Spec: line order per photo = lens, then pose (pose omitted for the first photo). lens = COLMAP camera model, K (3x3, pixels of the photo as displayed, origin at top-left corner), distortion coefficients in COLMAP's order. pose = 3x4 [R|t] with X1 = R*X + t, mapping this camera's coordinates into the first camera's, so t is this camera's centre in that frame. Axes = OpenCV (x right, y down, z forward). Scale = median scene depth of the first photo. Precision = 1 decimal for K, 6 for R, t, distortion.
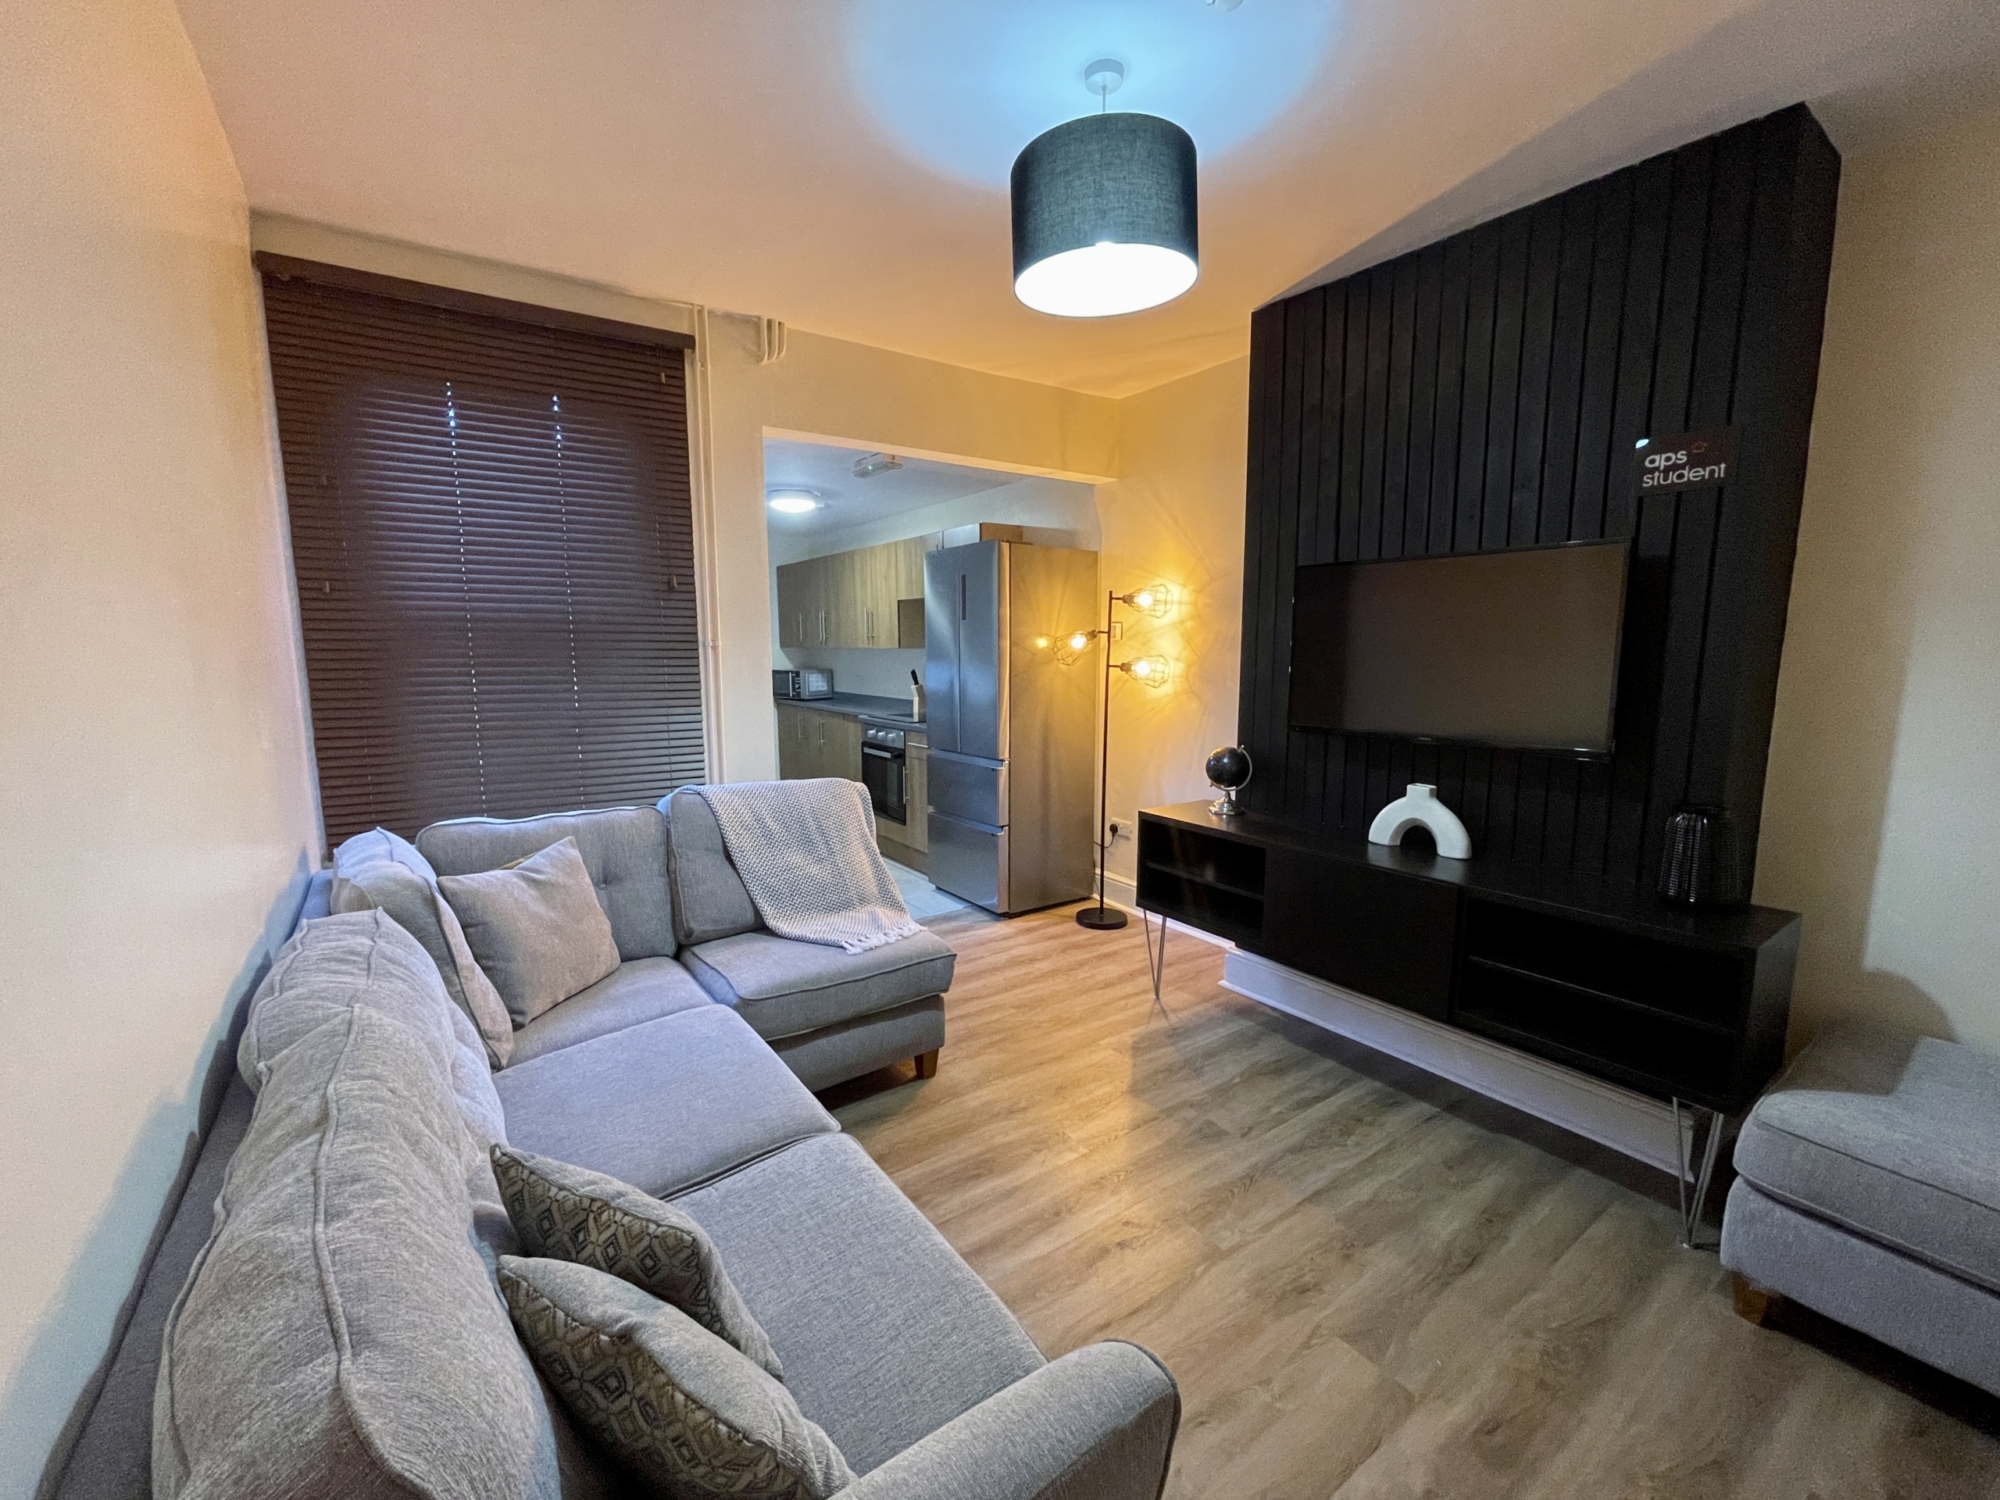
lens RADIAL K [[822.1, 0, 971.9], [0, 822.1, 756.5], [0, 0, 1]] dist [0.003293, 0.000344]
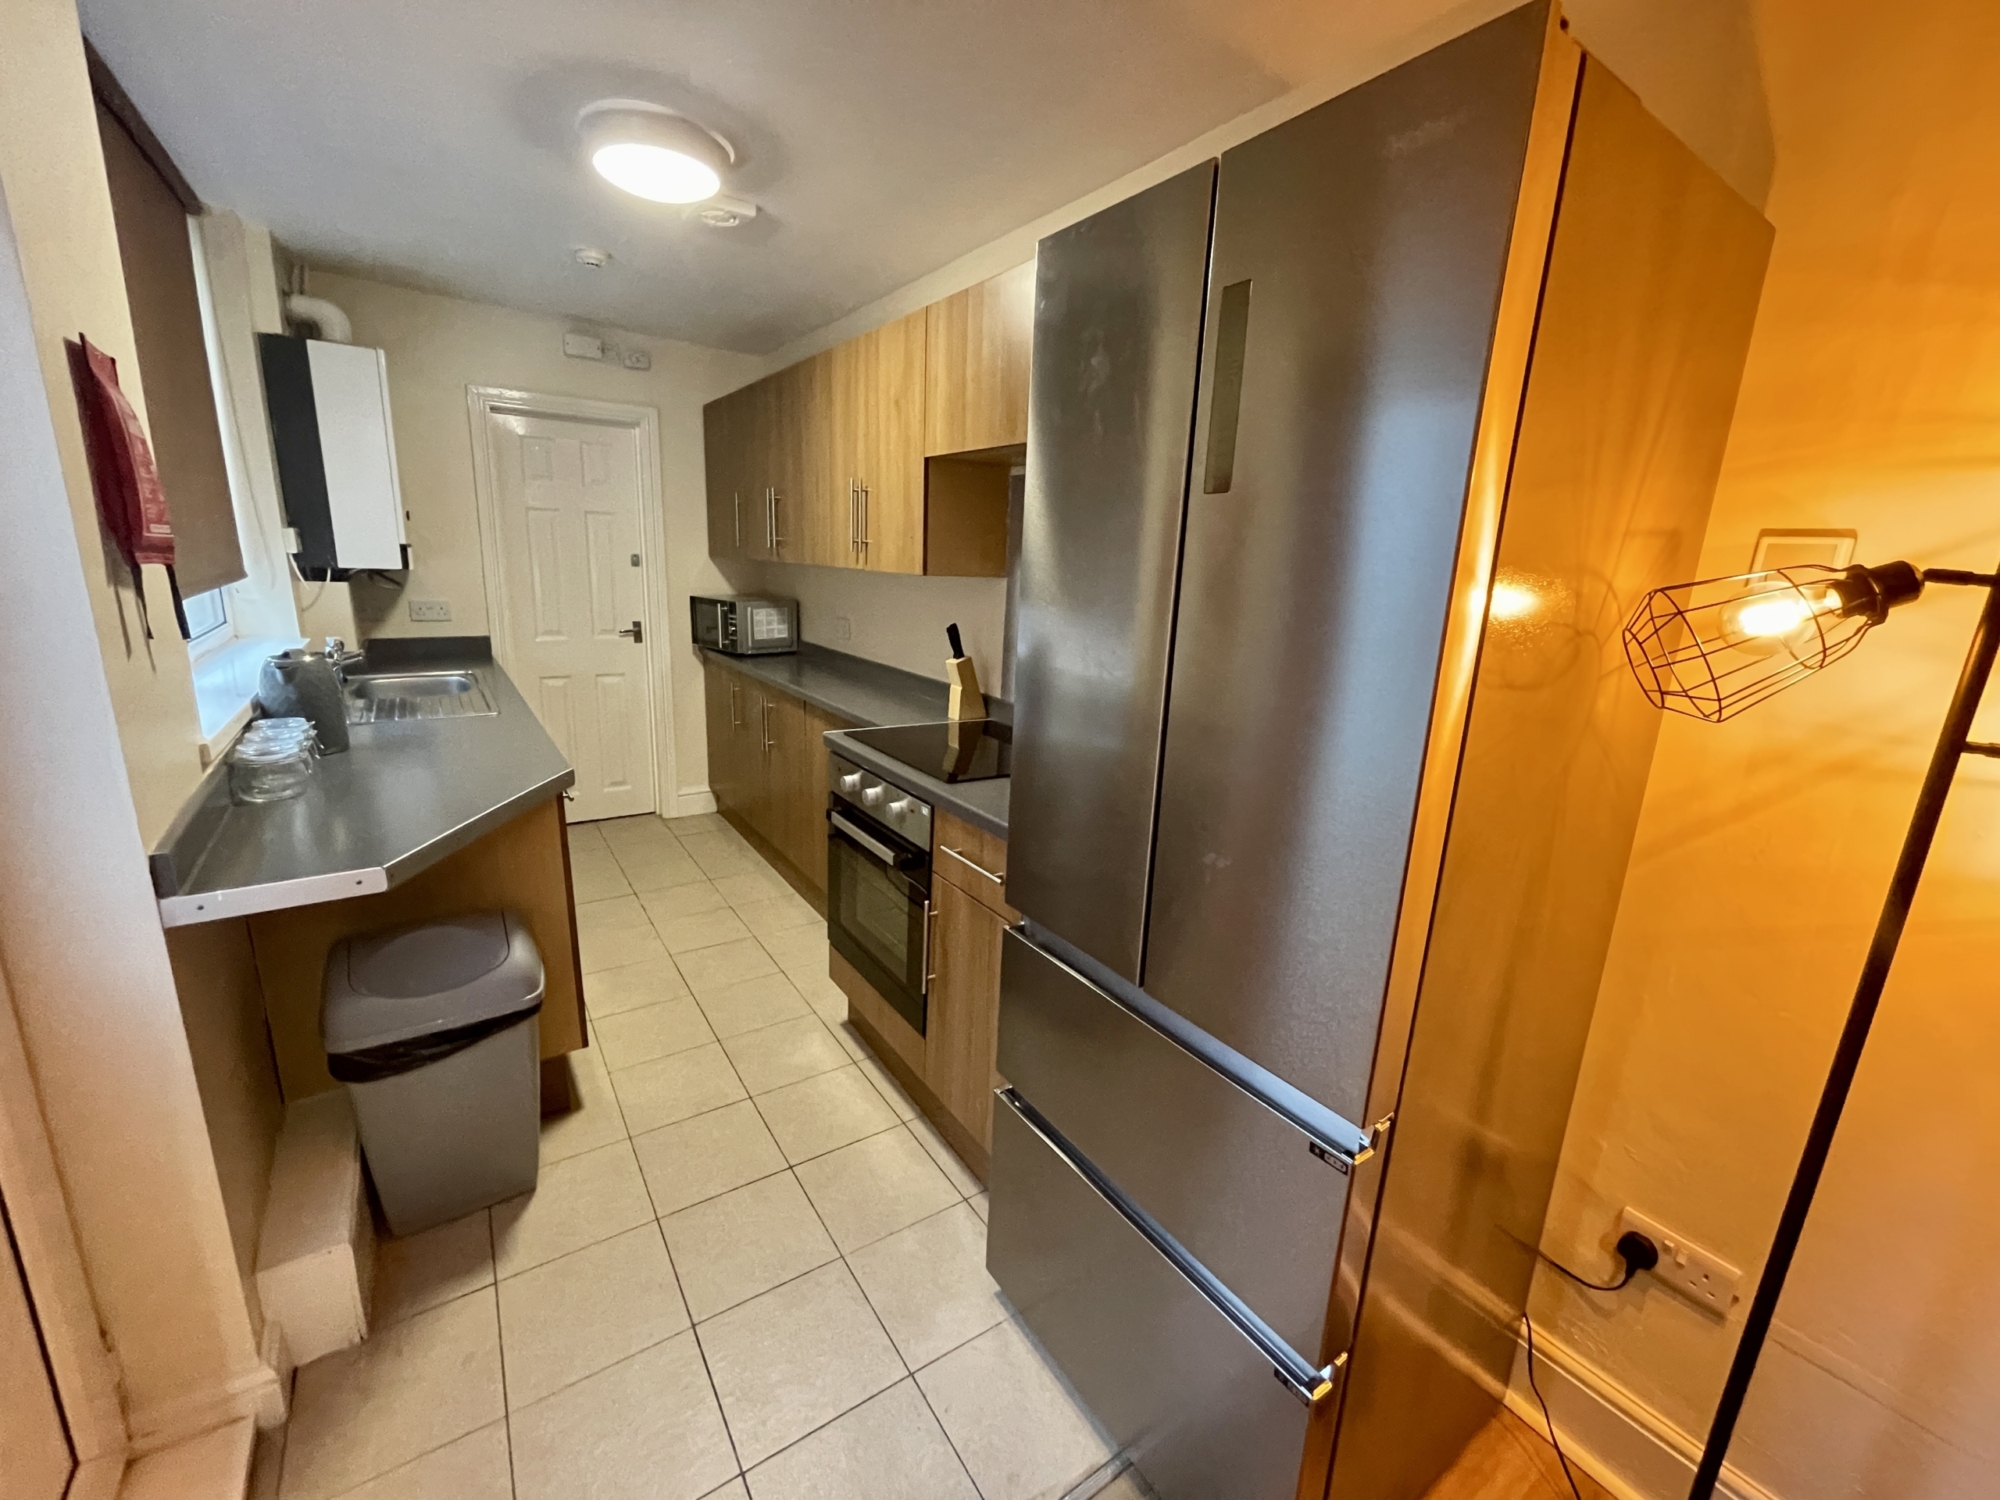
lens RADIAL K [[806.7, 0, 986.5], [0, 806.7, 751.1], [0, 0, 1]] dist [0.000452, 0.000249]
pose [[0.998901, 0.046217, 0.007742, -0.101979], [-0.046757, 0.993997, 0.098909, -0.155215], [-0.003124, -0.099162, 0.995066, 1.060746]]
